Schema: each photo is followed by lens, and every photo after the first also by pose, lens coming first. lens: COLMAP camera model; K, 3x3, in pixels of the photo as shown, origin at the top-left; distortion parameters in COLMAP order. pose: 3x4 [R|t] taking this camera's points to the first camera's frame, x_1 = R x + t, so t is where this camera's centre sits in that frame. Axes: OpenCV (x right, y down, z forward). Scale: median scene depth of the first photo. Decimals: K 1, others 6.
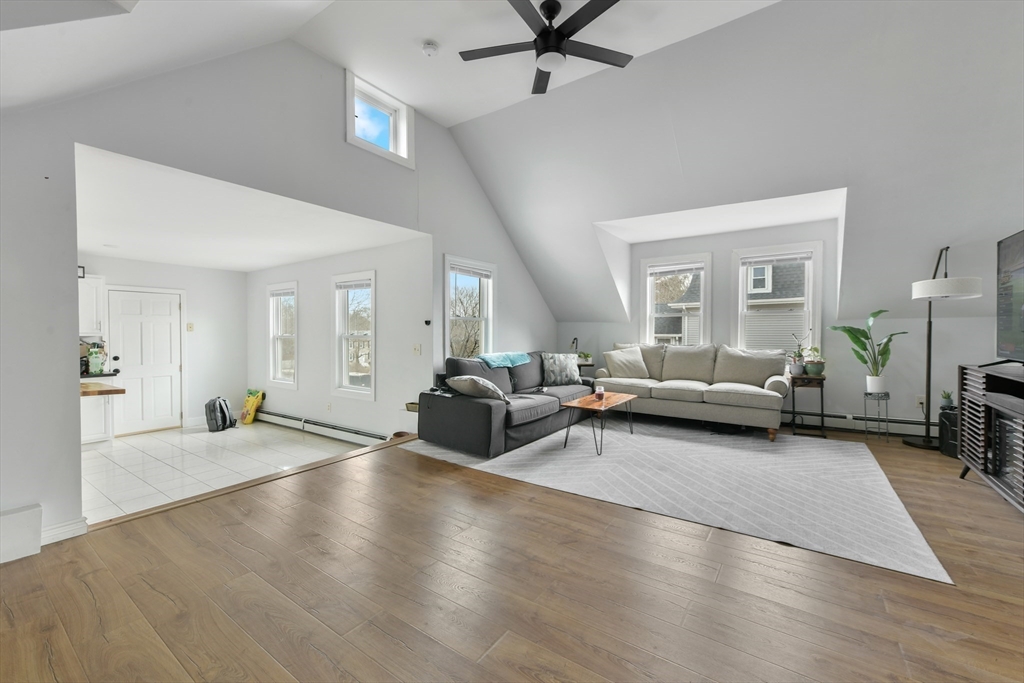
lens RADIAL K [[416.3, 0, 511.7], [0, 416.3, 339.0], [0, 0, 1]] dist [-0.001094, 0.002349]
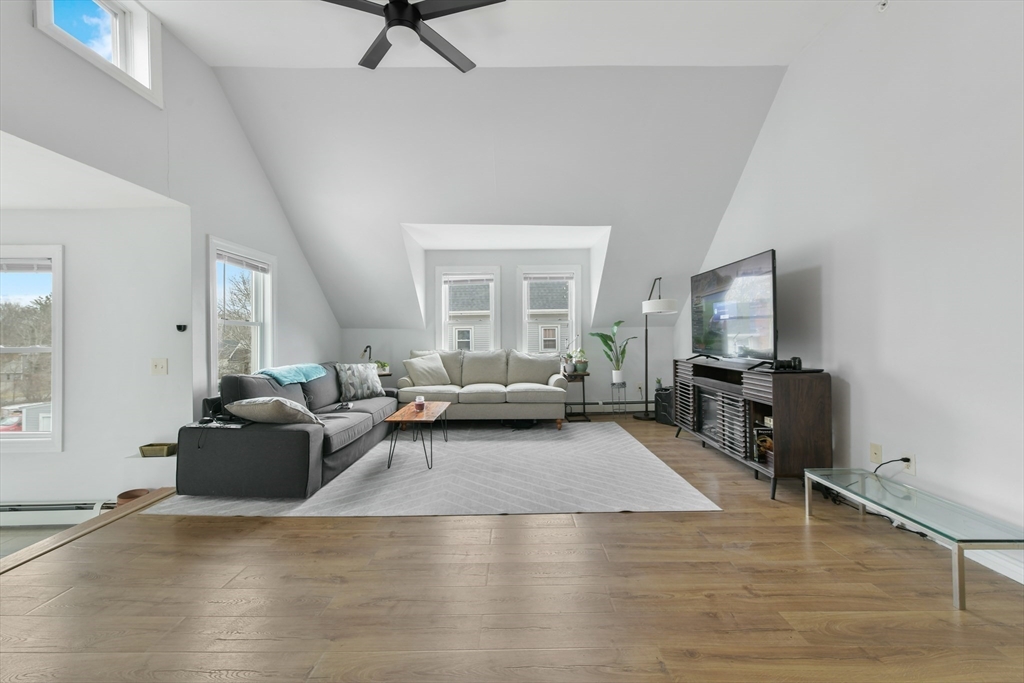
lens RADIAL K [[416.3, 0, 515.4], [0, 416.3, 339.4], [0, 0, 1]] dist [-0.001094, 0.002349]
pose [[0.817110, -0.009464, 0.576405, -0.148077], [0.018356, 0.999785, -0.009607, -0.002645], [-0.576190, 0.018430, 0.817108, 0.090752]]
